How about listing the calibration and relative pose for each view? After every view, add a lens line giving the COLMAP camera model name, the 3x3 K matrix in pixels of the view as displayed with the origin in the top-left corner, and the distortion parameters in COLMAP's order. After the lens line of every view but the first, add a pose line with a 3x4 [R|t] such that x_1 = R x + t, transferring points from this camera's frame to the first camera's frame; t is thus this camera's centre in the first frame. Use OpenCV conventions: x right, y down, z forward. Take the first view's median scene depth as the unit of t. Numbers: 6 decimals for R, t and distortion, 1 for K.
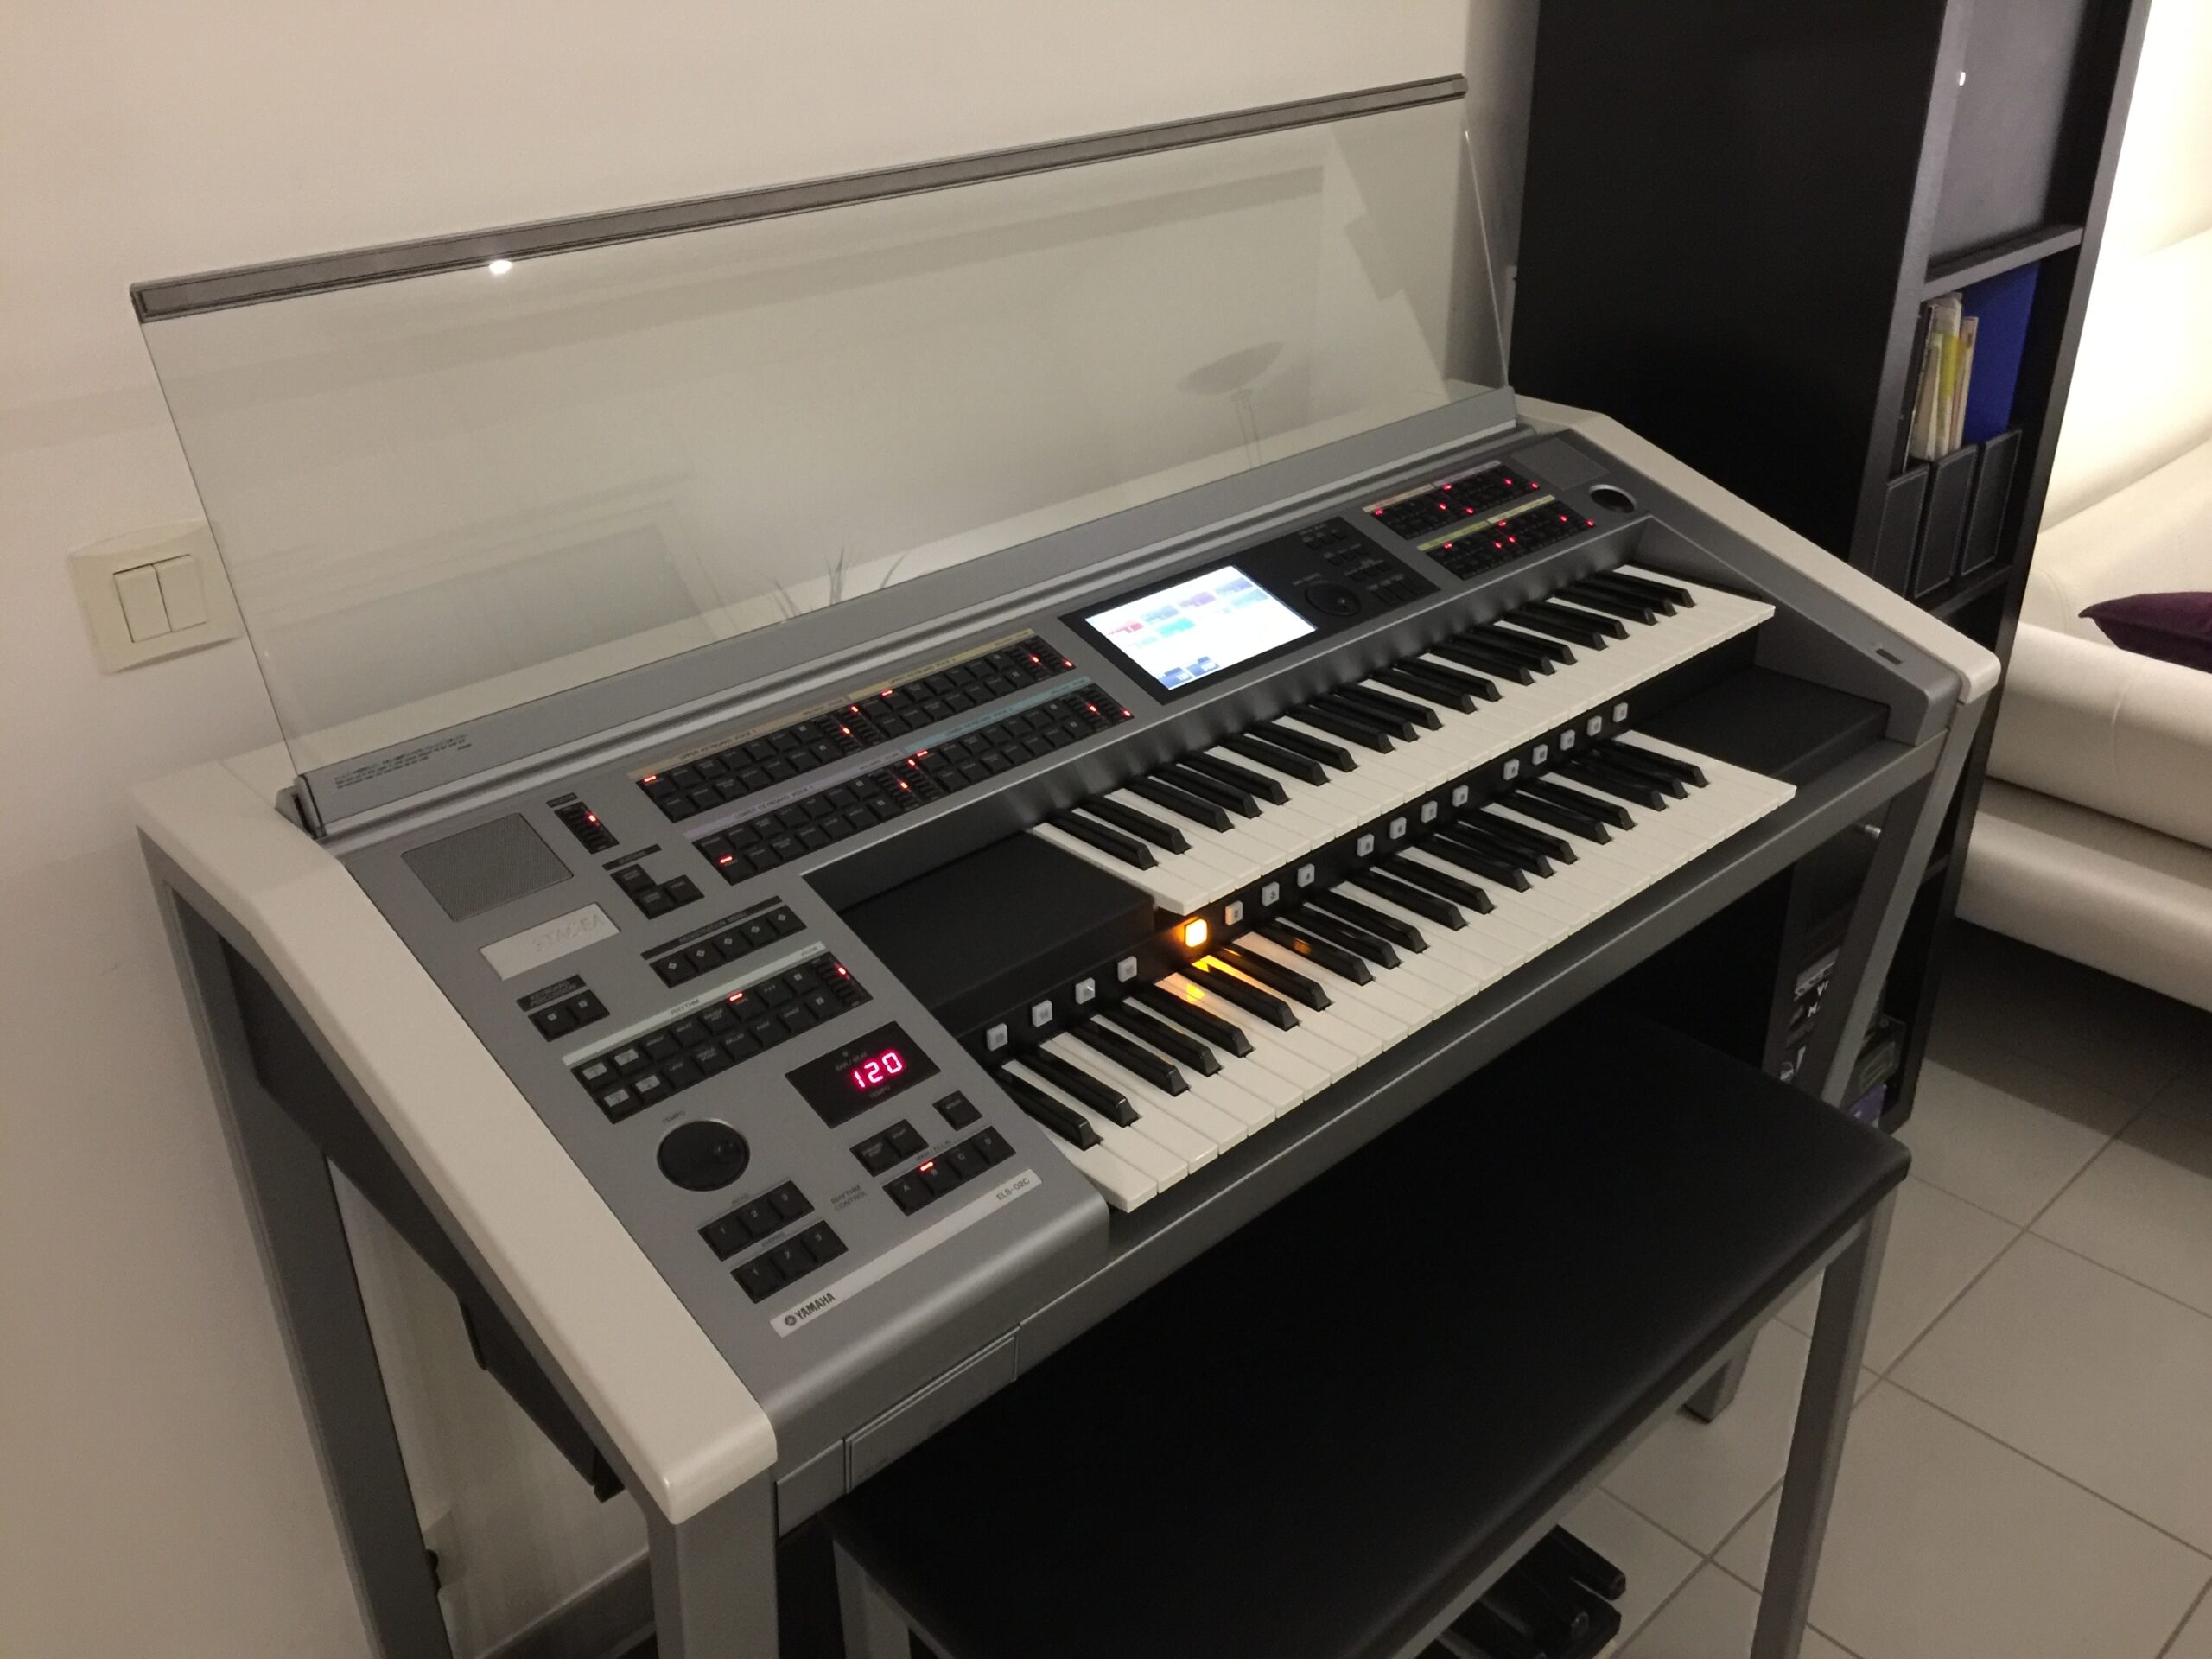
lens RADIAL K [[1897.2, 0, 1104.2], [0, 1897.2, 820.6], [0, 0, 1]] dist [0.052684, 0.005524]
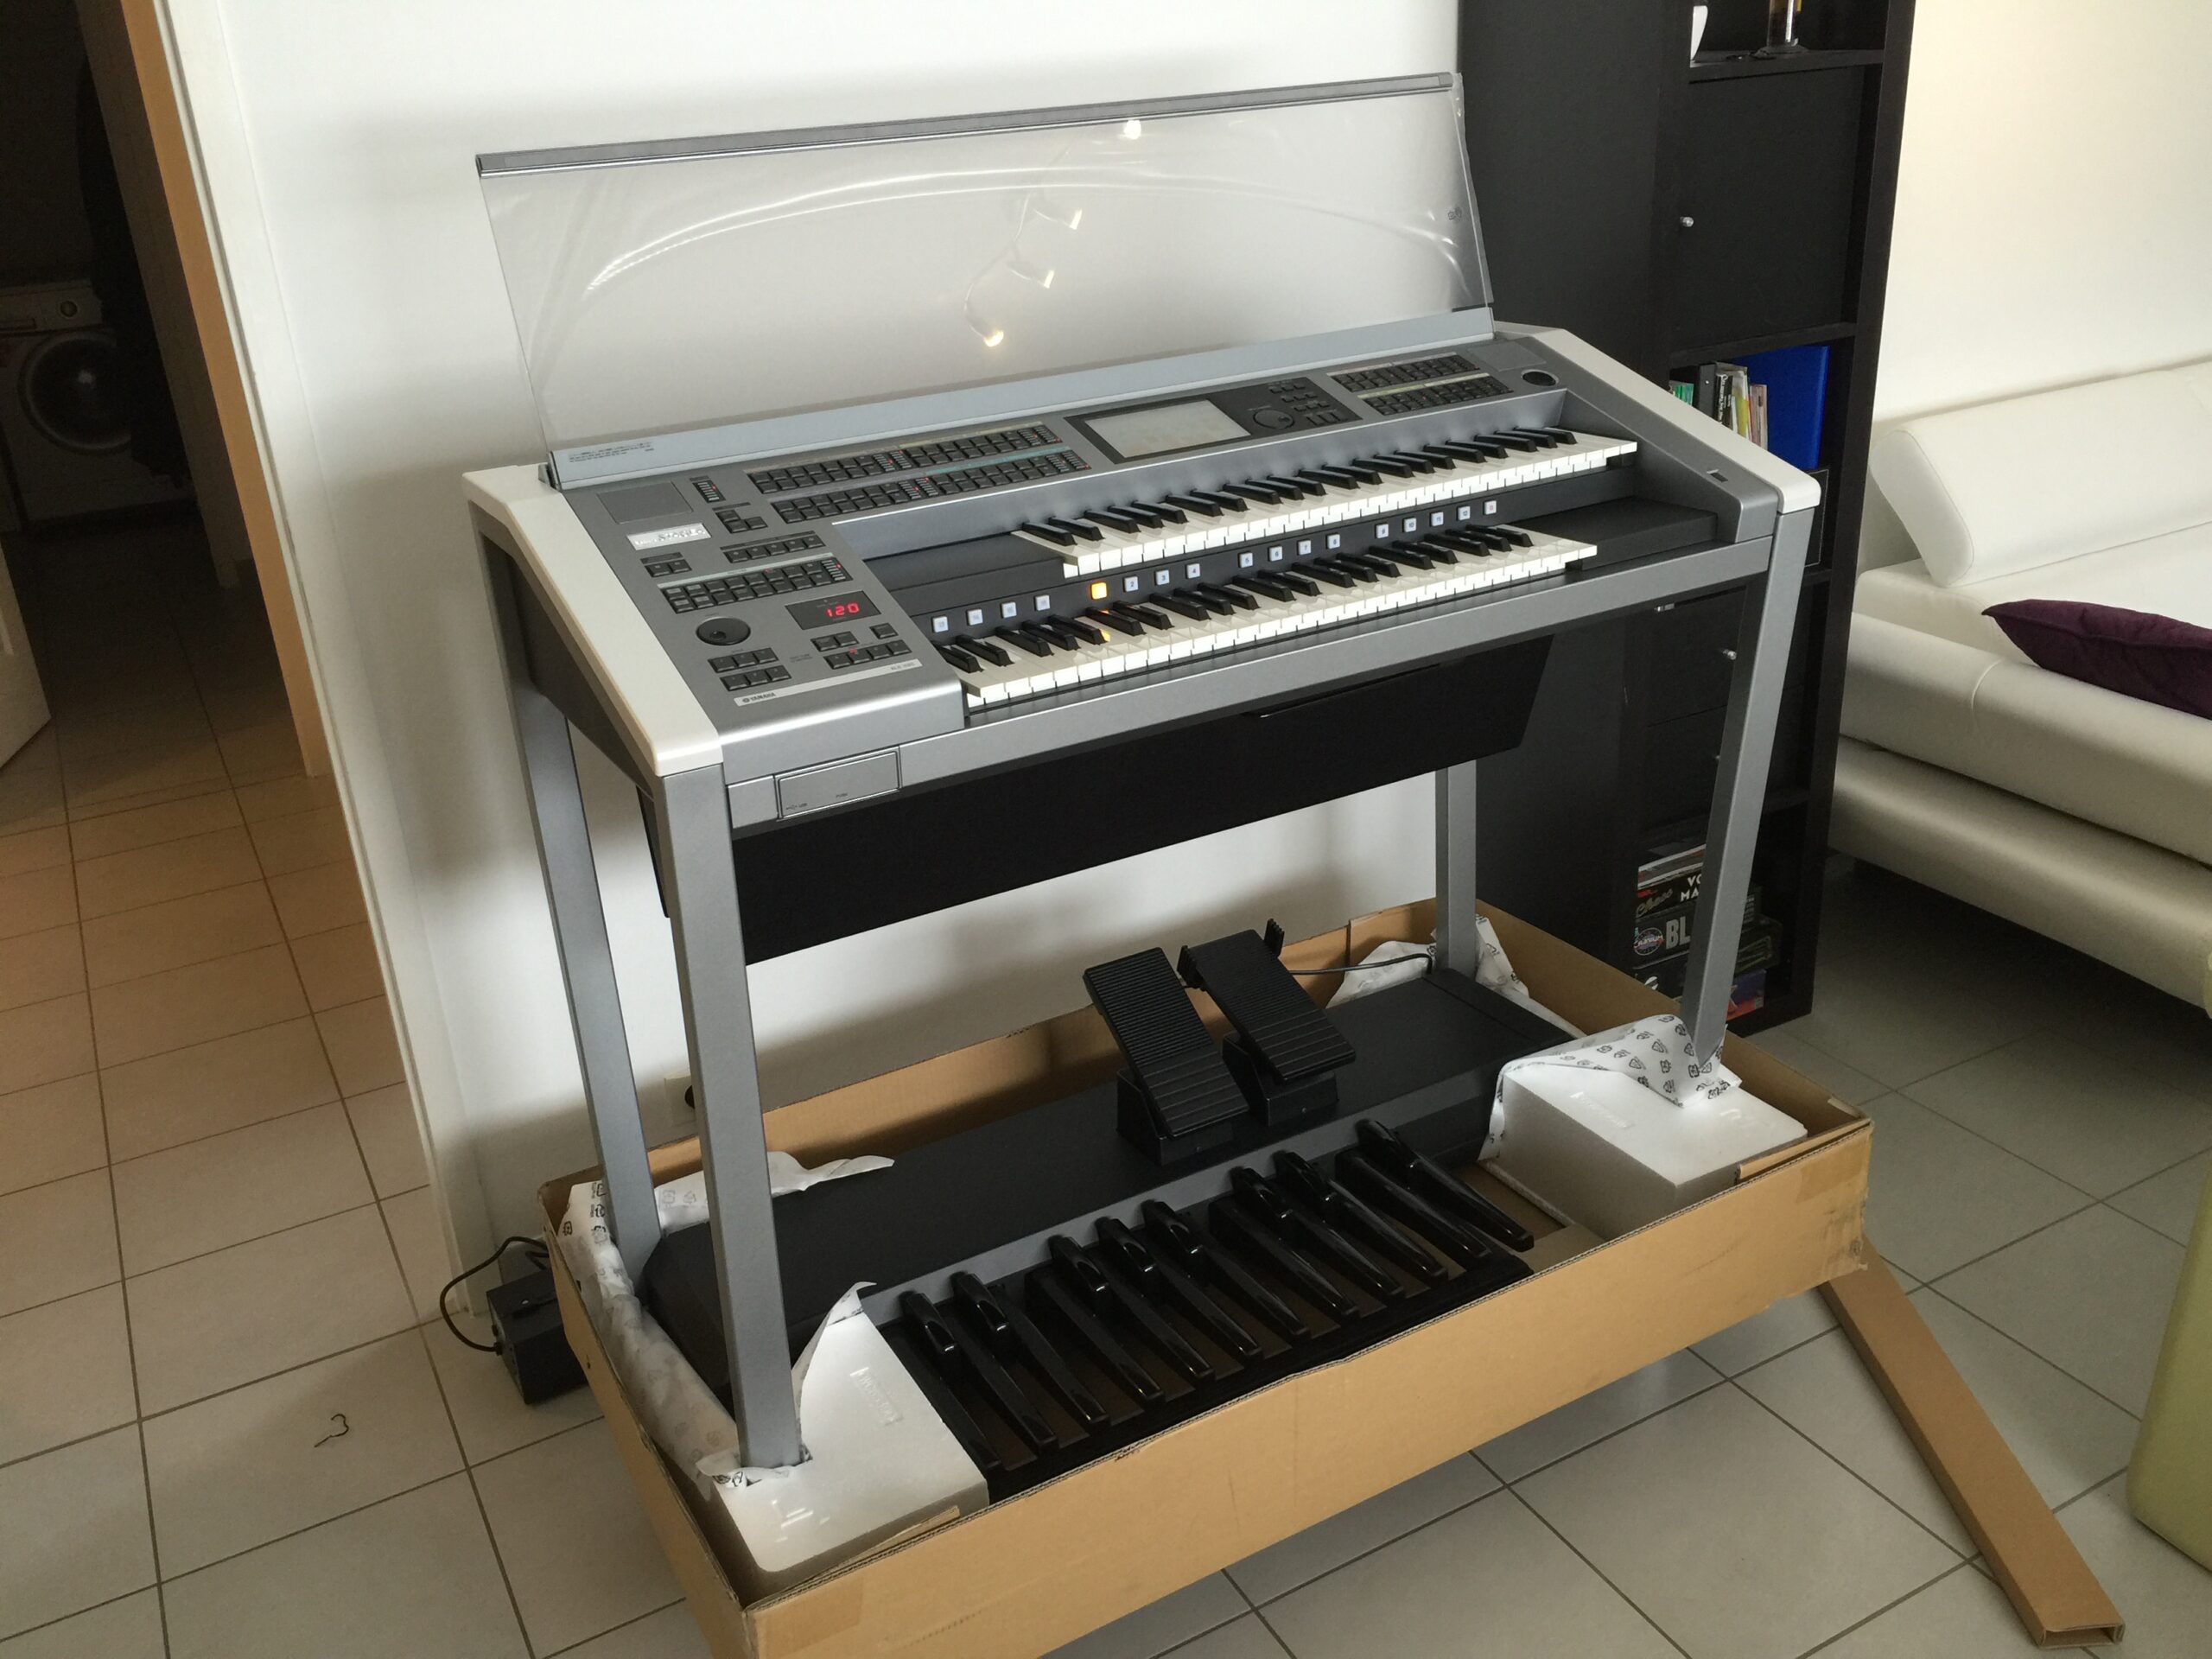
lens RADIAL K [[1897.2, 0, 1111.2], [0, 1897.2, 838.1], [0, 0, 1]] dist [0.052684, 0.005524]
pose [[0.971099, 0.045275, -0.234343, 0.464556], [-0.065350, 0.994760, -0.078621, 0.412040], [0.229556, 0.091663, 0.968970, -0.474414]]
